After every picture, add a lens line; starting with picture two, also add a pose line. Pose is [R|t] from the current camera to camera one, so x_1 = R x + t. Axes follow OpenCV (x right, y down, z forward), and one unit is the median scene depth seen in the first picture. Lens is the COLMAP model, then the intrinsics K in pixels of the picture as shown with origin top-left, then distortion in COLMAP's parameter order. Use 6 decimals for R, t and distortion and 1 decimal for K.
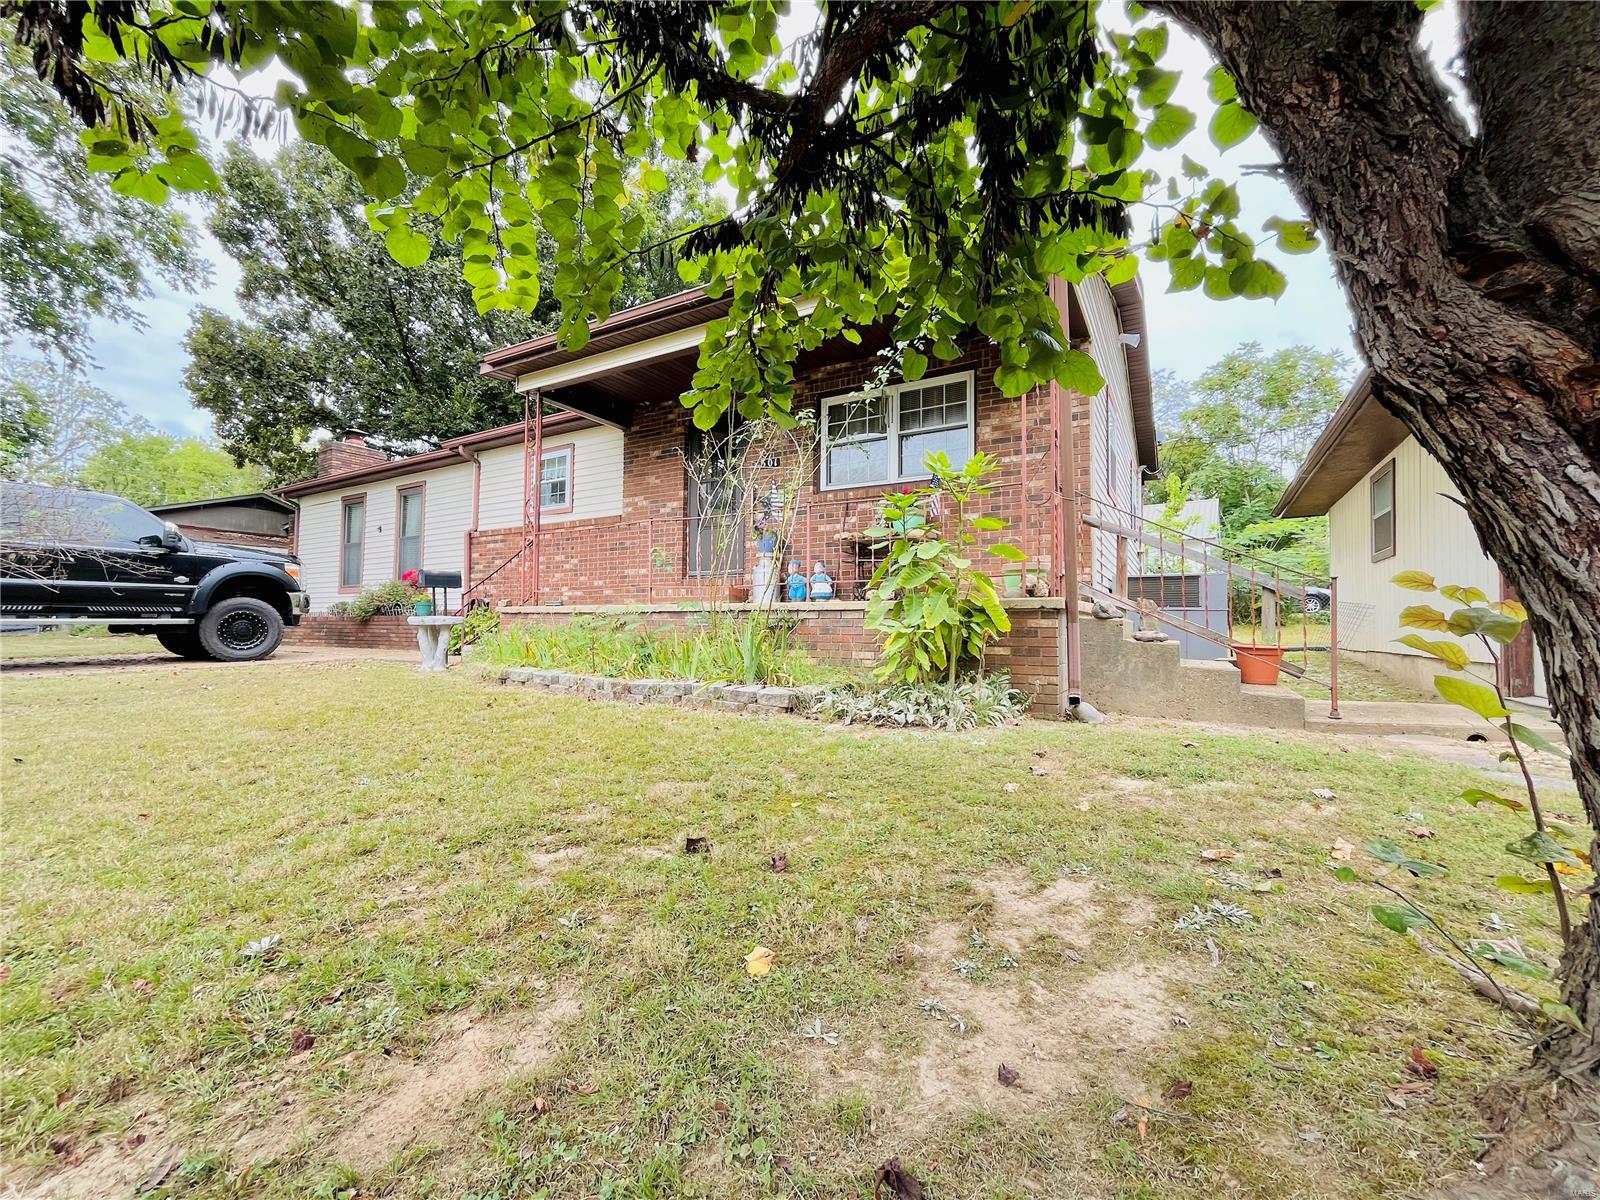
lens RADIAL K [[654.0, 0, 800.0], [0, 654.0, 600.0], [0, 0, 1]] dist [-0.000569, -0.000339]
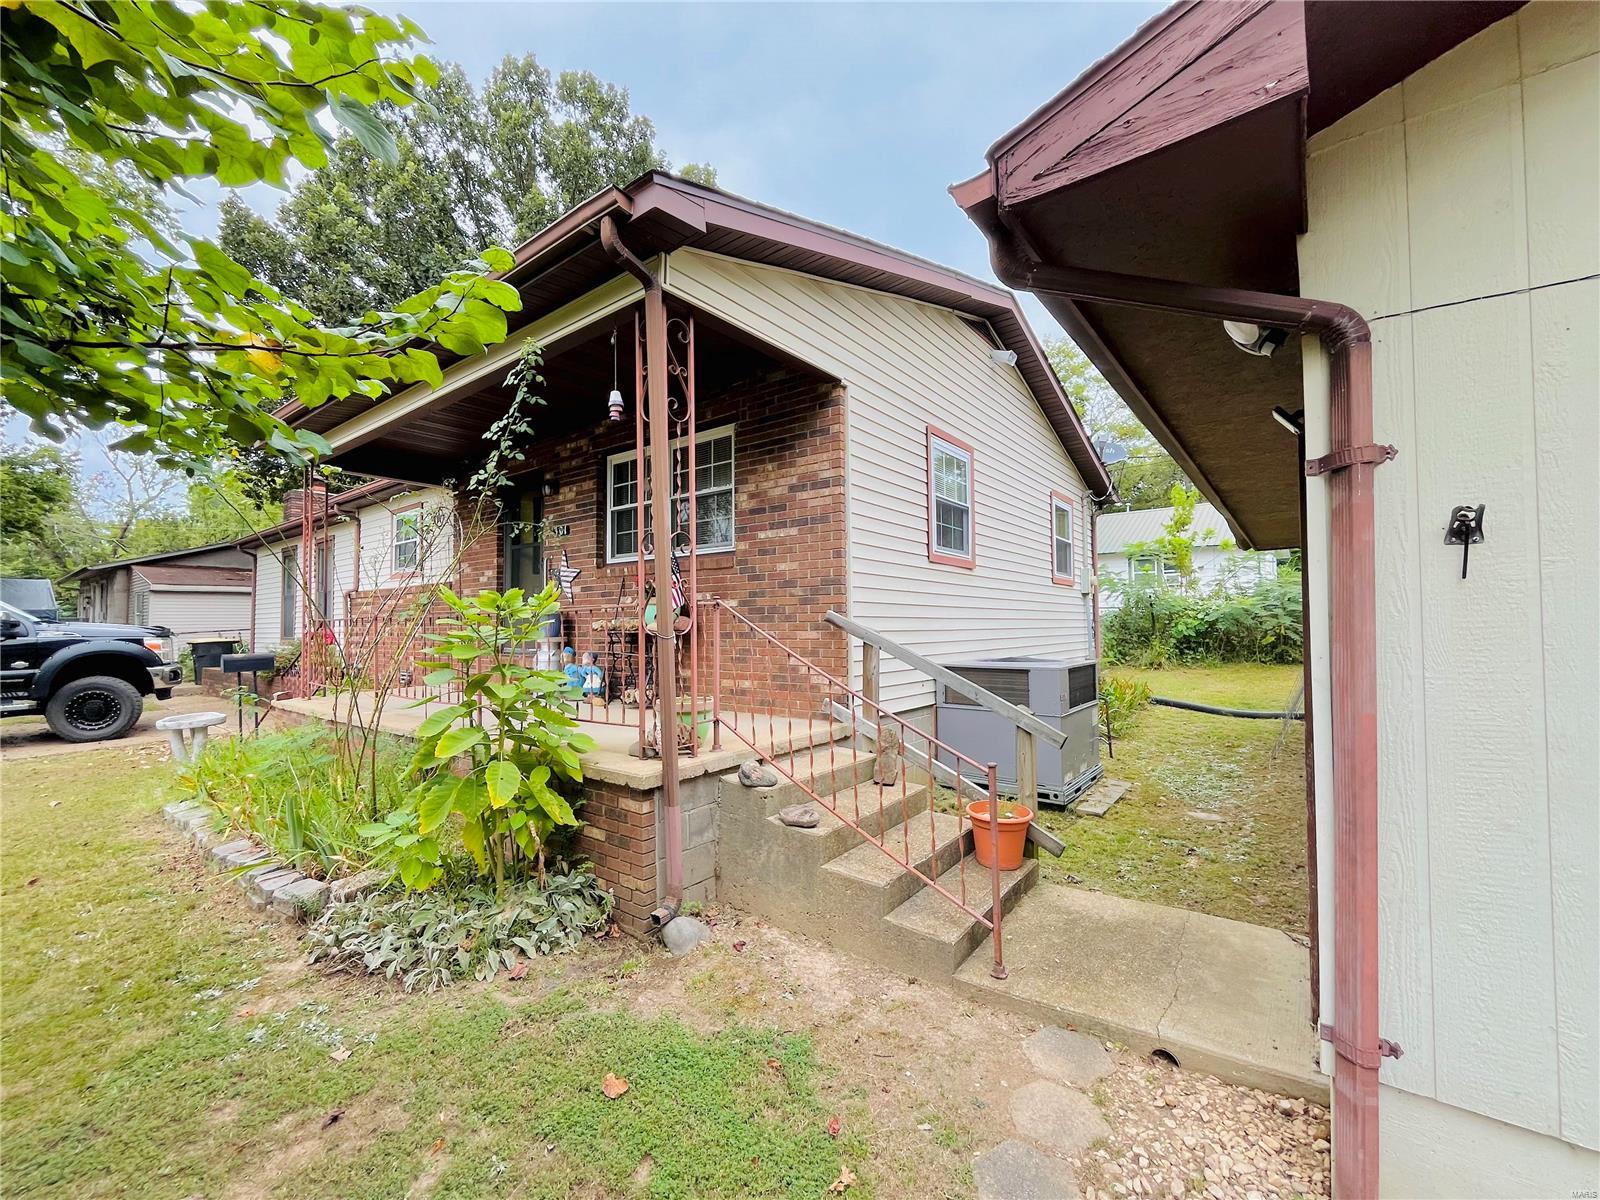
lens RADIAL K [[654.0, 0, 800.0], [0, 654.0, 600.0], [0, 0, 1]] dist [-0.000569, -0.000339]
pose [[0.991564, -0.022029, -0.127732, 0.745820], [0.022865, 0.999726, 0.005085, -0.221249], [0.127585, -0.007963, 0.991796, 0.330523]]
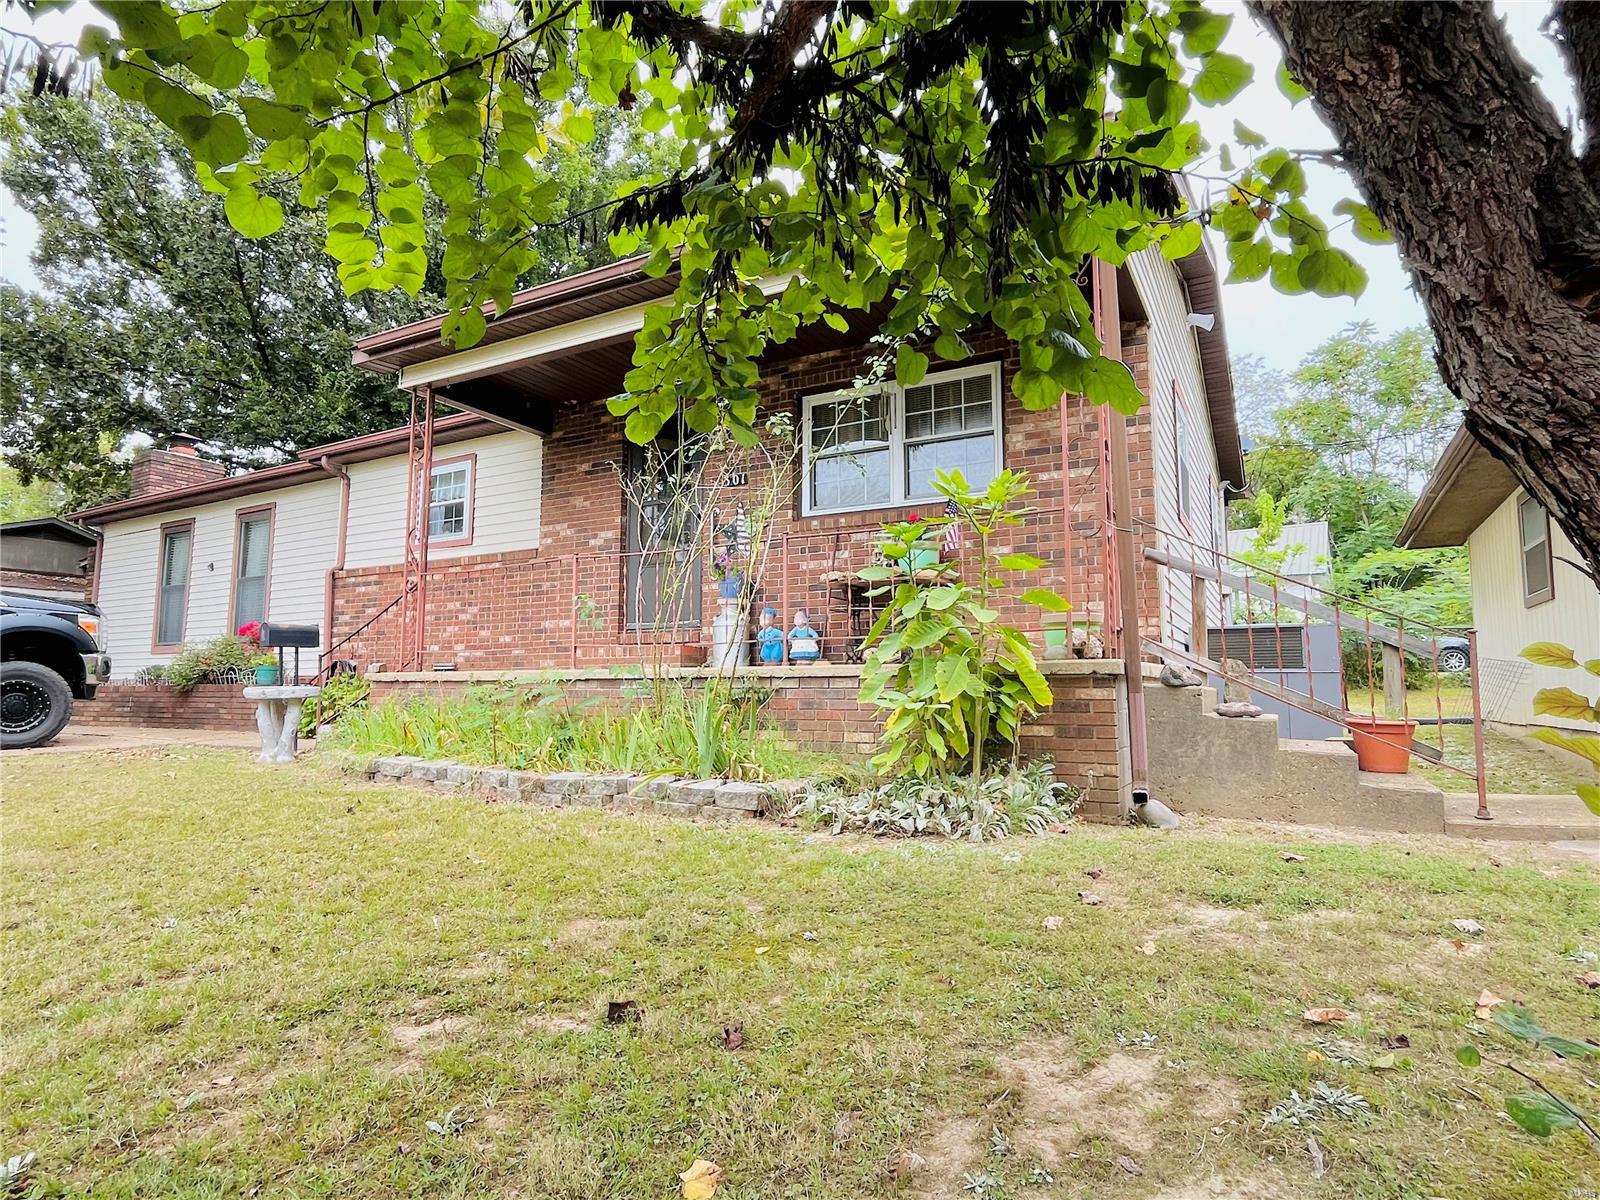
lens RADIAL K [[875.6, 0, 797.2], [0, 875.6, 600.1], [0, 0, 1]] dist [-0.002273, 0.001288]
pose [[0.999801, -0.004441, 0.019461, 0.010211], [0.005681, 0.997923, -0.064166, -0.010579], [-0.019136, 0.064264, 0.997749, -0.005937]]
